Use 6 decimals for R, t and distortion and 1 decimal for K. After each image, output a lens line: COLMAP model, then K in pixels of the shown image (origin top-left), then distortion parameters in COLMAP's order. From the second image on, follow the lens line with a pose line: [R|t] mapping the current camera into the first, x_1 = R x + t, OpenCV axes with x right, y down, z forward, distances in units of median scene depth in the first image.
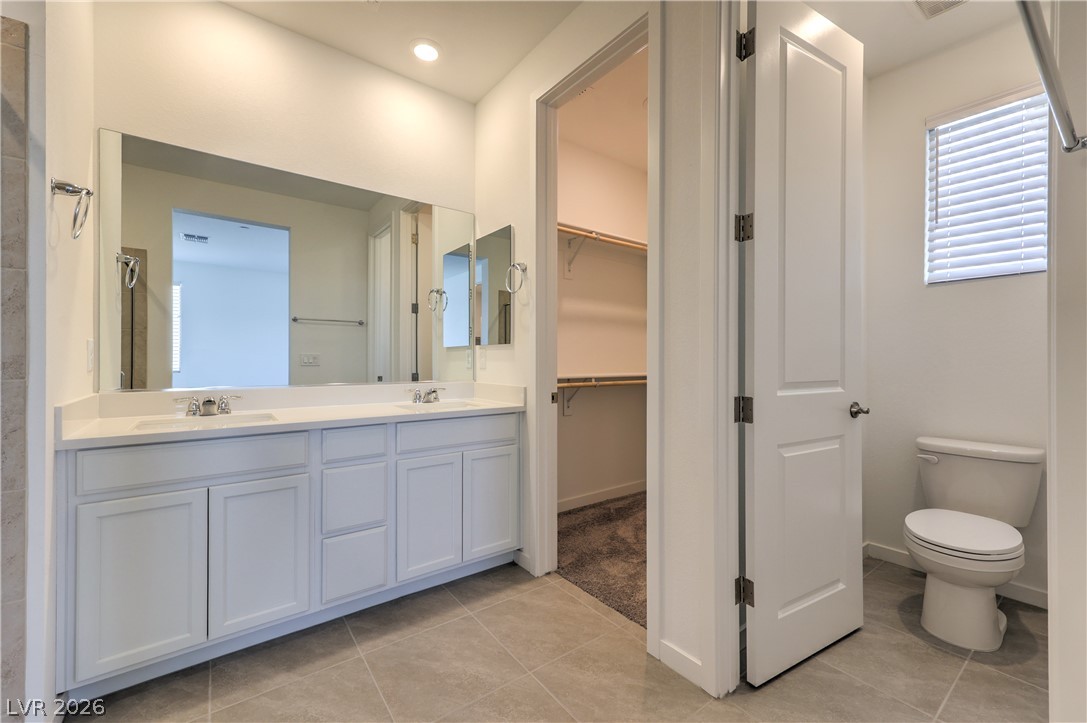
lens RADIAL K [[439.2, 0, 540.9], [0, 439.2, 359.1], [0, 0, 1]] dist [0.005859, -0.000170]
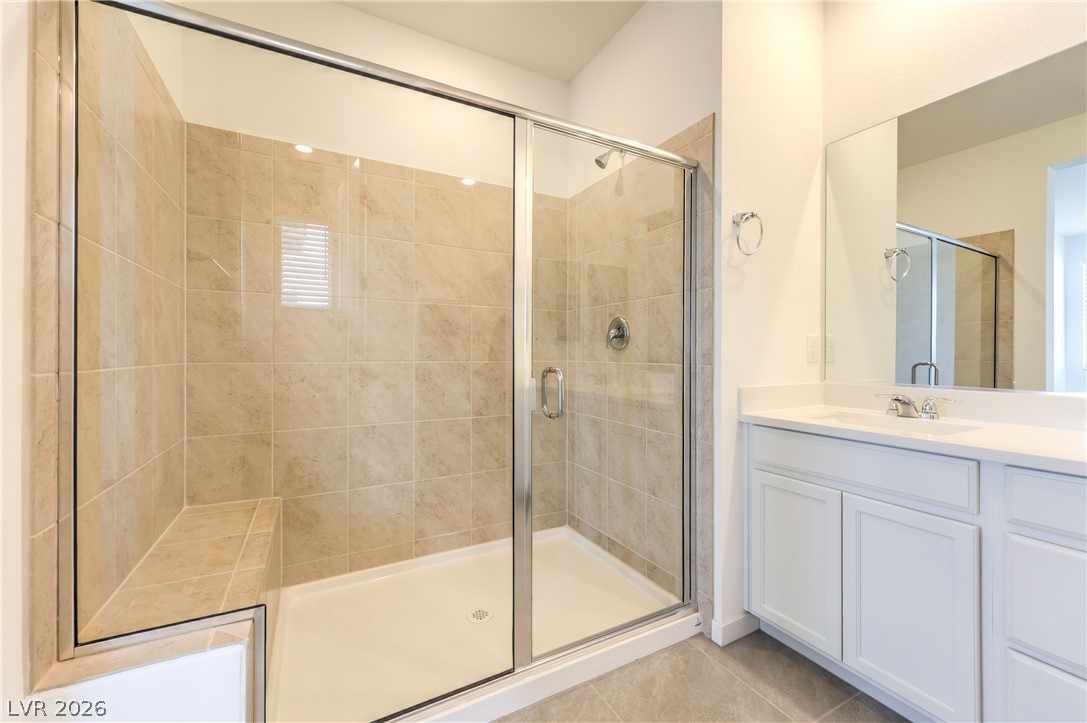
lens RADIAL K [[439.2, 0, 567.2], [0, 439.2, 352.1], [0, 0, 1]] dist [0.005859, -0.000170]
pose [[-0.123404, -0.003194, -0.992351, 0.216672], [-0.001881, 0.999994, -0.002984, 0.005845], [0.992355, 0.001498, -0.123410, 0.548453]]
